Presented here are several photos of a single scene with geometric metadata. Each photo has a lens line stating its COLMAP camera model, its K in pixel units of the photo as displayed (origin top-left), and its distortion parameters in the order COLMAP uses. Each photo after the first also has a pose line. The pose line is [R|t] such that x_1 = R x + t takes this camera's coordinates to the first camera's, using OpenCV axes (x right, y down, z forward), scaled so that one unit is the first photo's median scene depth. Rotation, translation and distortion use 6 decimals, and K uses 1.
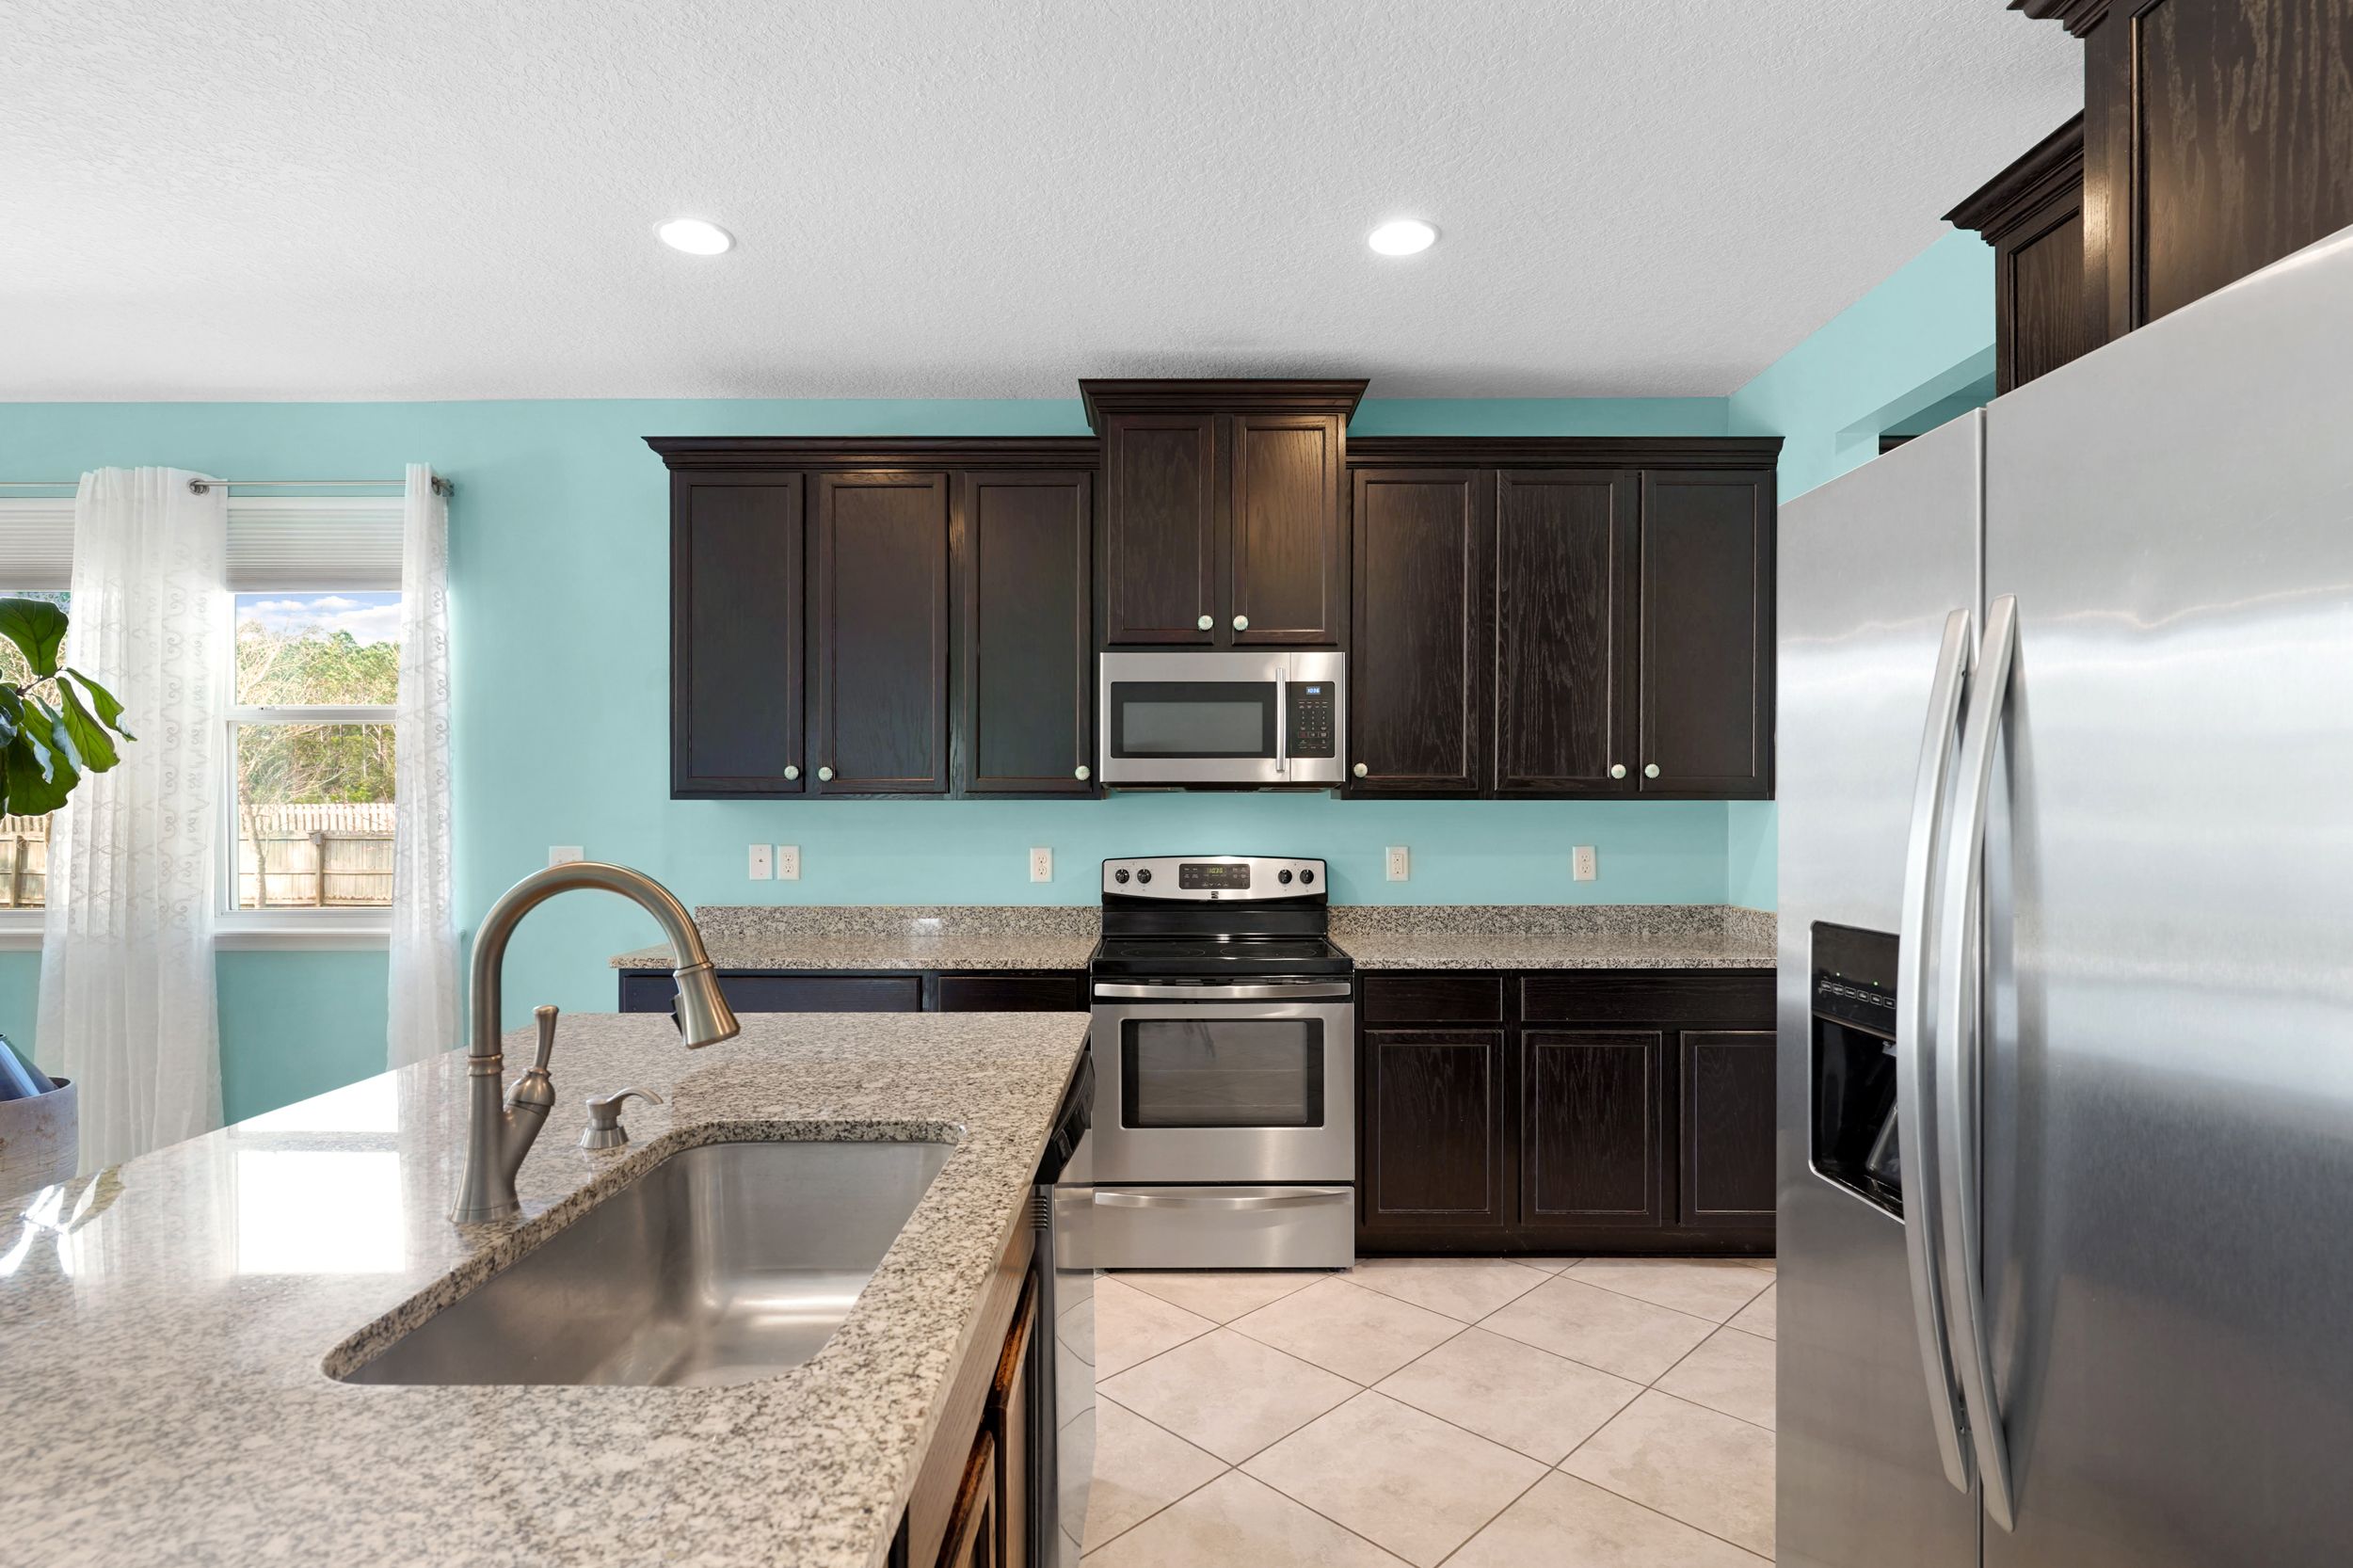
lens RADIAL K [[1156.3, 0, 1169.1], [0, 1156.3, 801.0], [0, 0, 1]] dist [-0.005623, 0.000398]
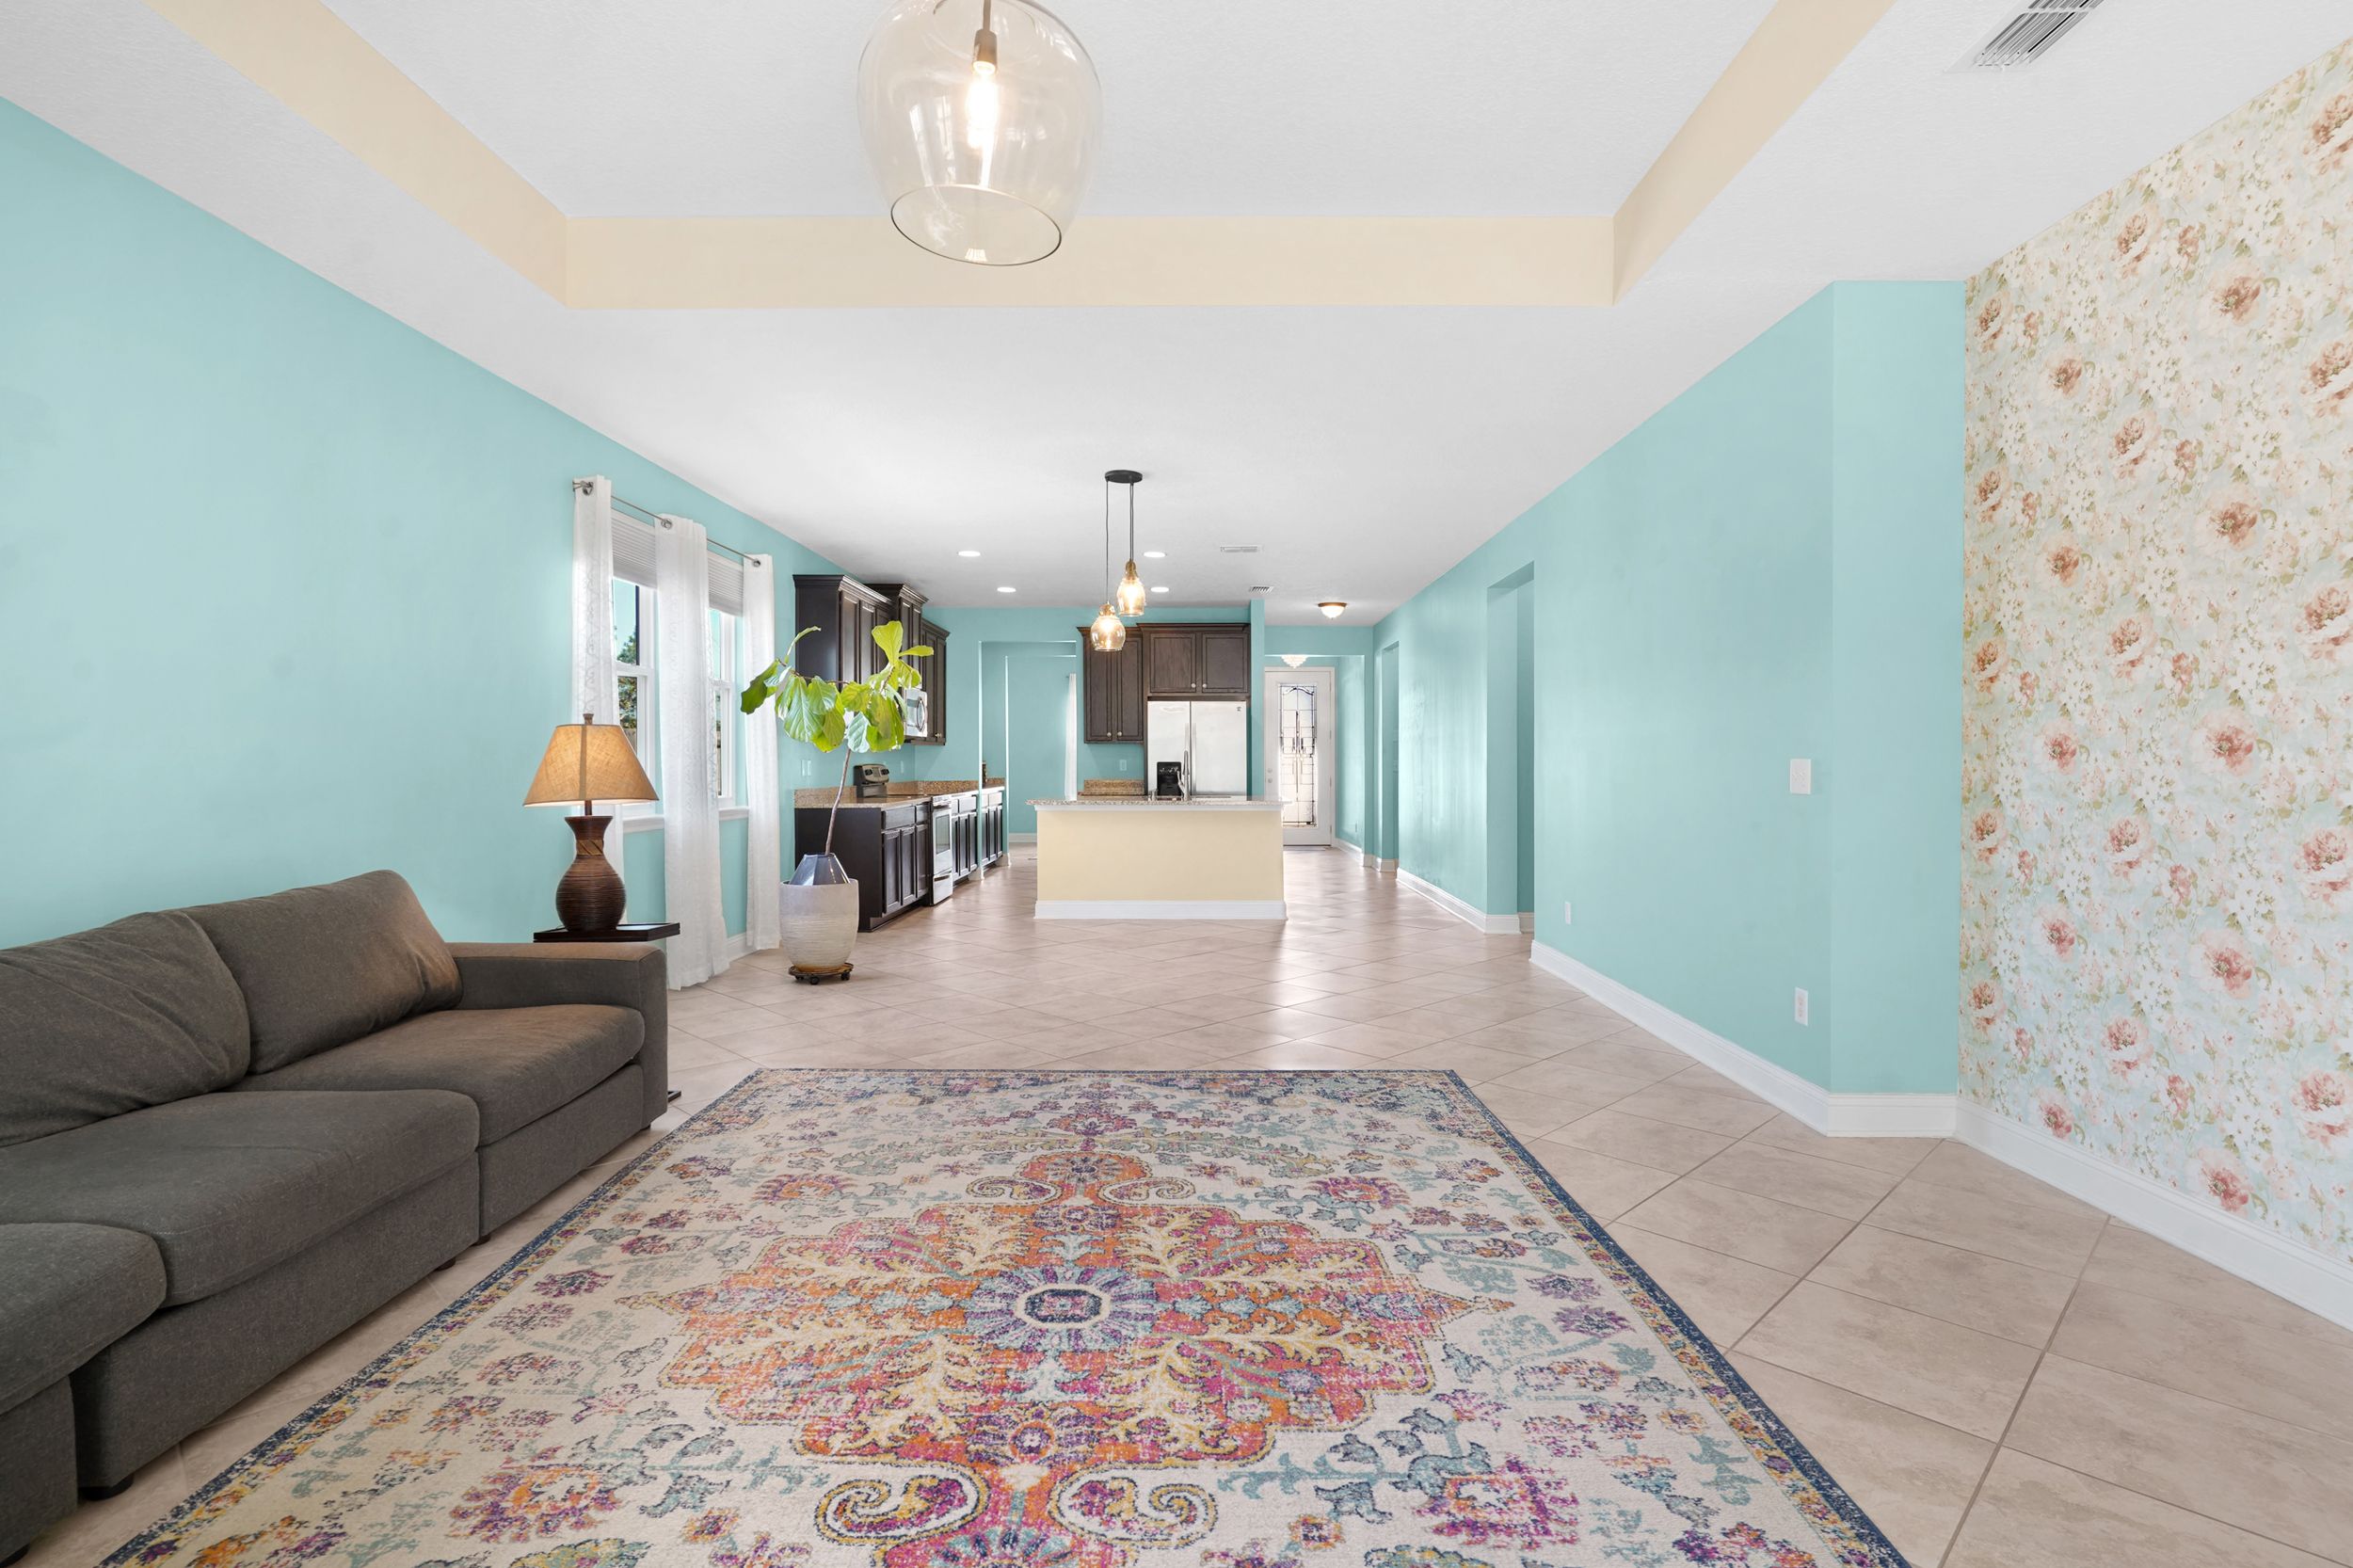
lens RADIAL K [[1139.2, 0, 1180.5], [0, 1139.2, 781.2], [0, 0, 1]] dist [-0.003523, 0.001304]
pose [[0.006459, -0.016283, 0.999847, -2.636588], [-0.003841, 0.999860, 0.016308, 0.042584], [-0.999972, -0.003946, 0.006395, 0.330854]]
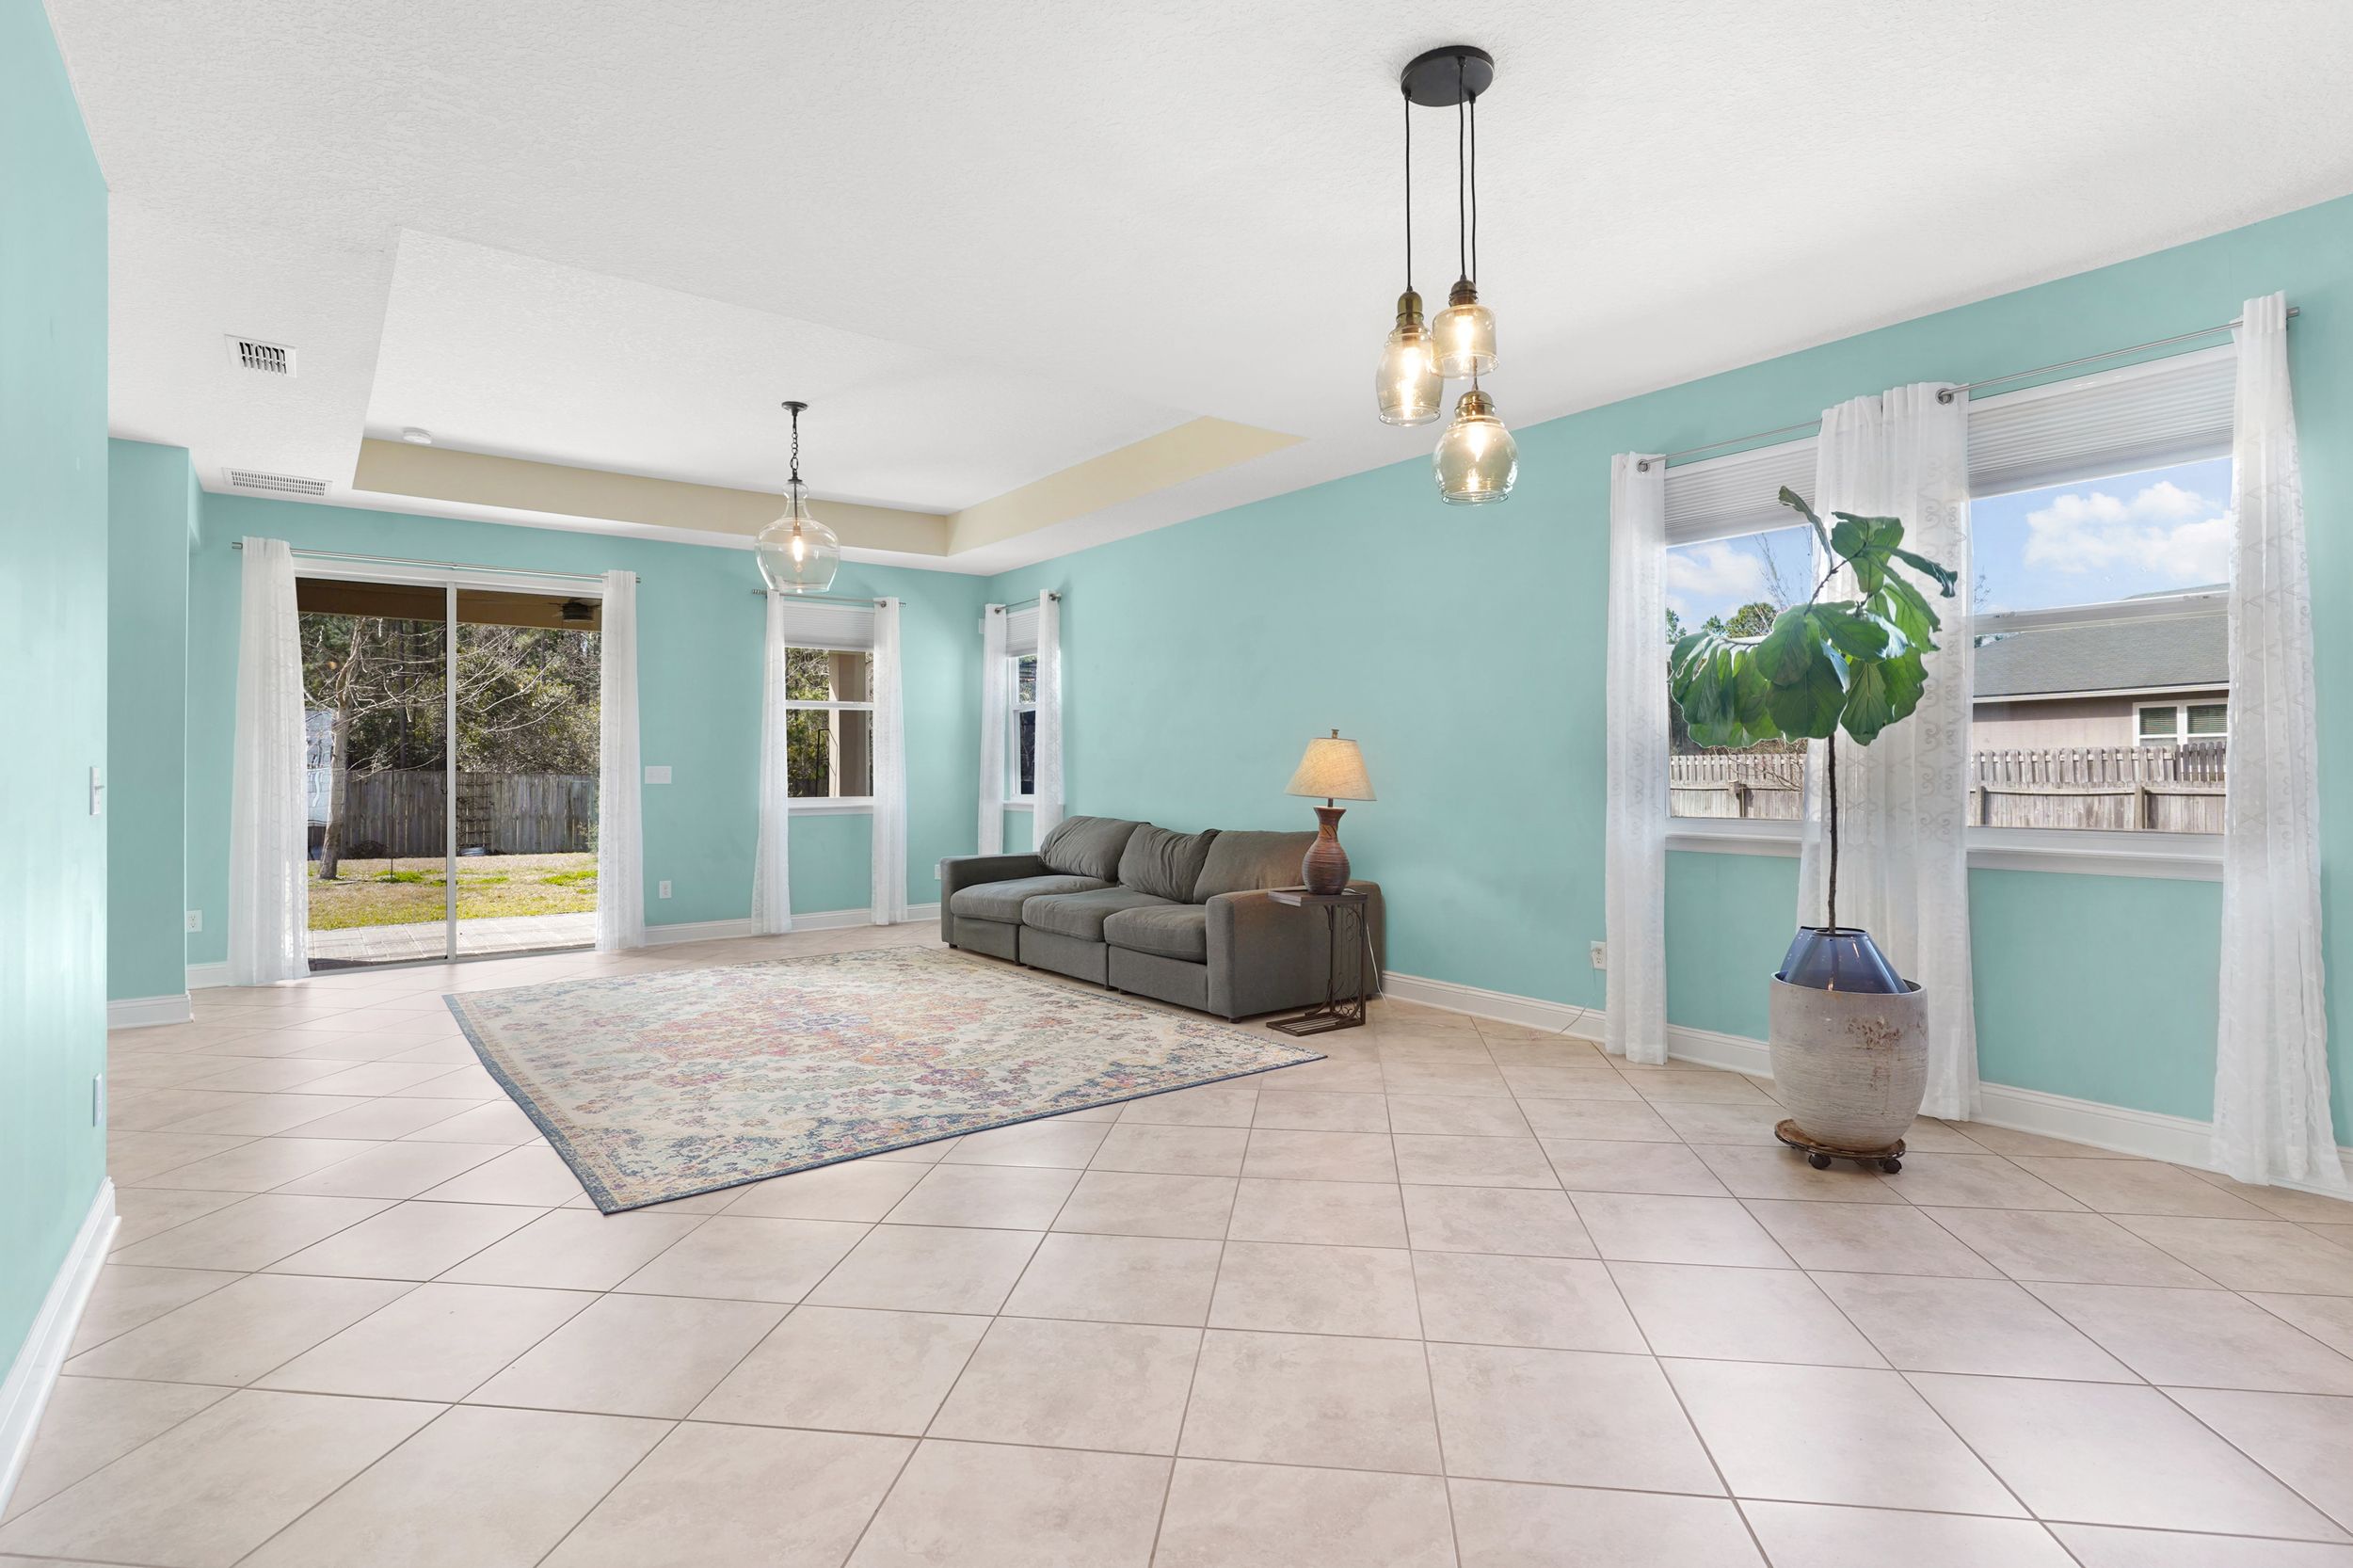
lens RADIAL K [[1146.2, 0, 1184.0], [0, 1146.2, 758.0], [0, 0, 1]] dist [-0.005528, -0.000049]
pose [[0.613538, -0.007891, -0.789626, -0.506801], [0.007967, 0.999961, -0.003802, 0.039437], [0.789625, -0.003958, 0.613577, -0.129617]]
